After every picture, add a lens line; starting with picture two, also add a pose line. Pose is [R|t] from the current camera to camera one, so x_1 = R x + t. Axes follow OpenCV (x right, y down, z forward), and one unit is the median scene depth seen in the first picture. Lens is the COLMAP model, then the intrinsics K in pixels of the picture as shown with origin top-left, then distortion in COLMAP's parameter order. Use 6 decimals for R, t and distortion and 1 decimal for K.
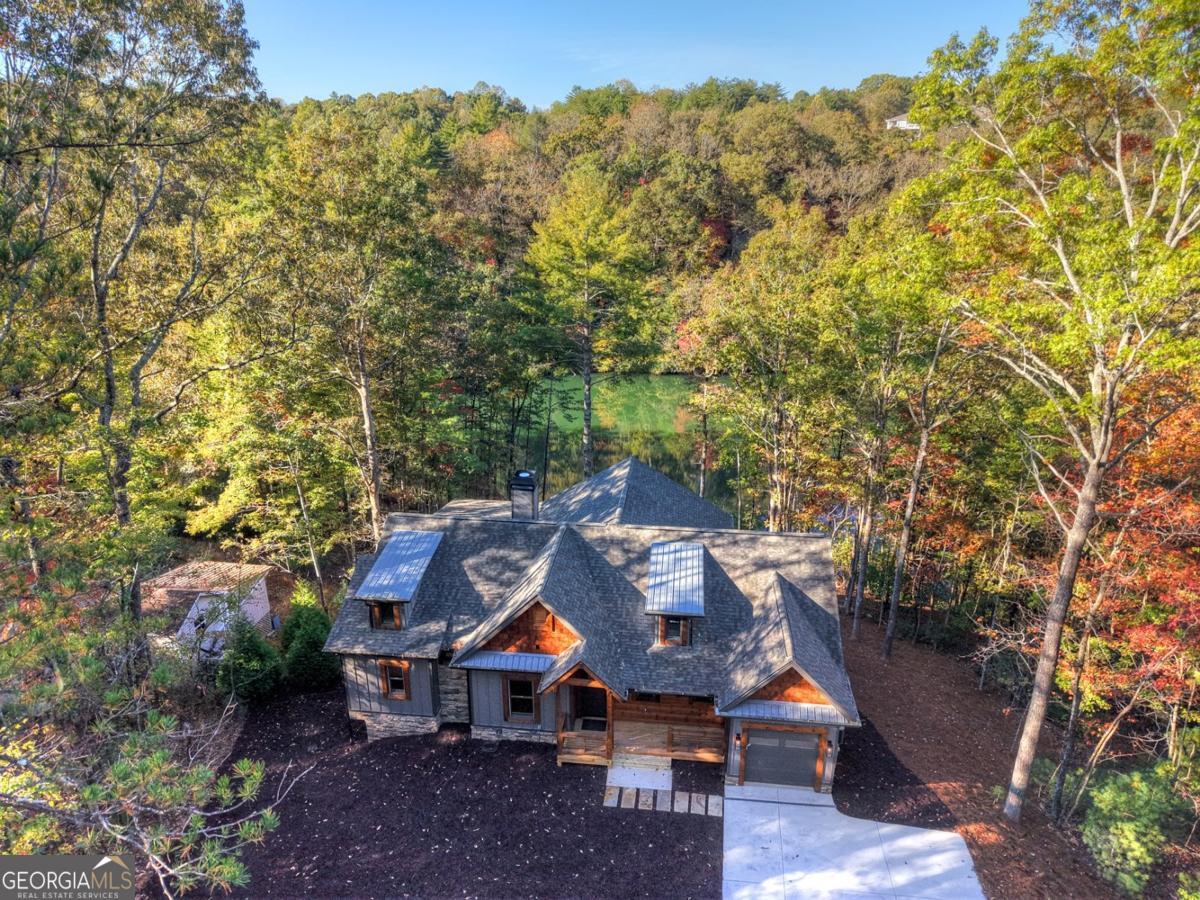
lens RADIAL K [[808.8, 0, 597.3], [0, 808.8, 453.9], [0, 0, 1]] dist [0.034506, -0.044492]
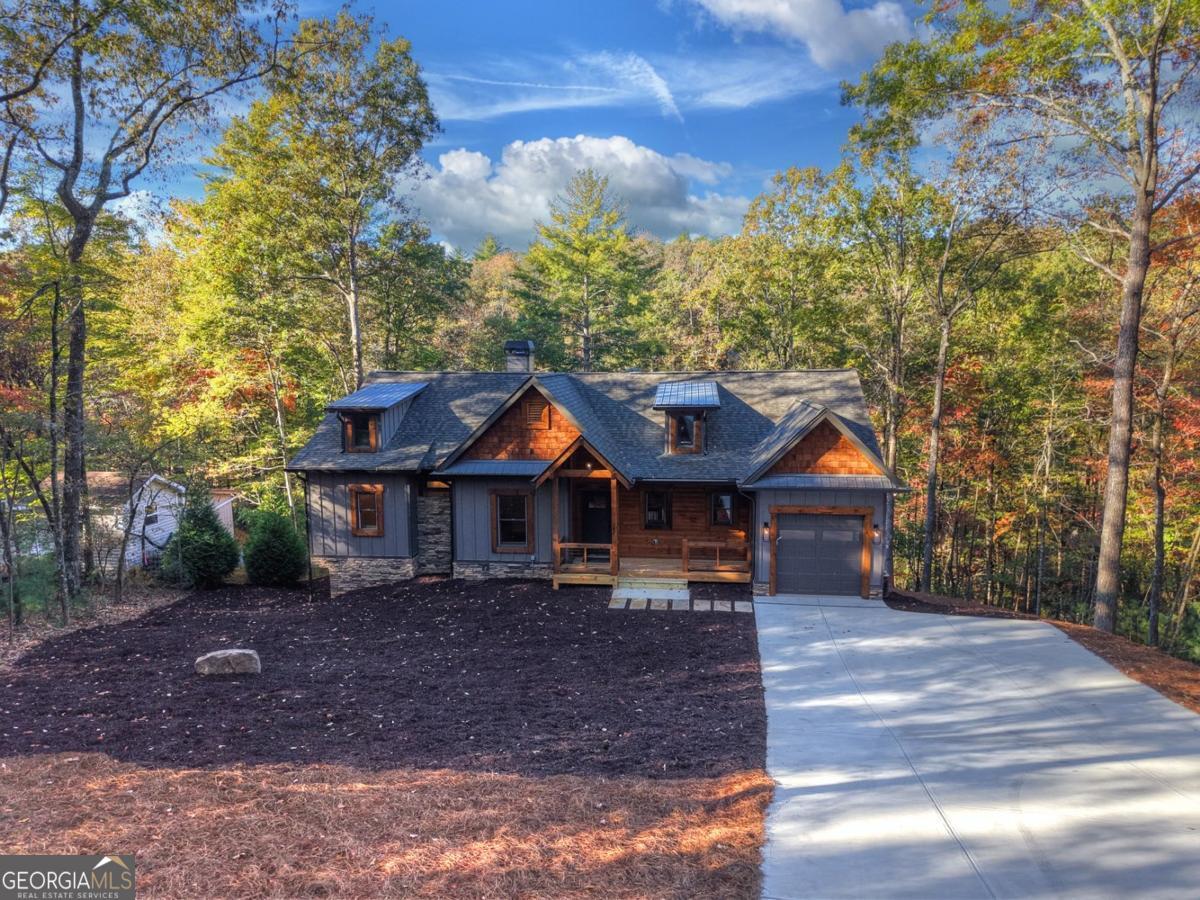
lens RADIAL K [[807.9, 0, 600.0], [0, 807.9, 450.0], [0, 0, 1]] dist [0.068906, -0.106201]
pose [[0.999973, -0.005955, 0.004335, -0.003281], [0.006761, 0.975596, -0.219467, 0.405684], [-0.002922, 0.219491, 0.975610, 0.139223]]
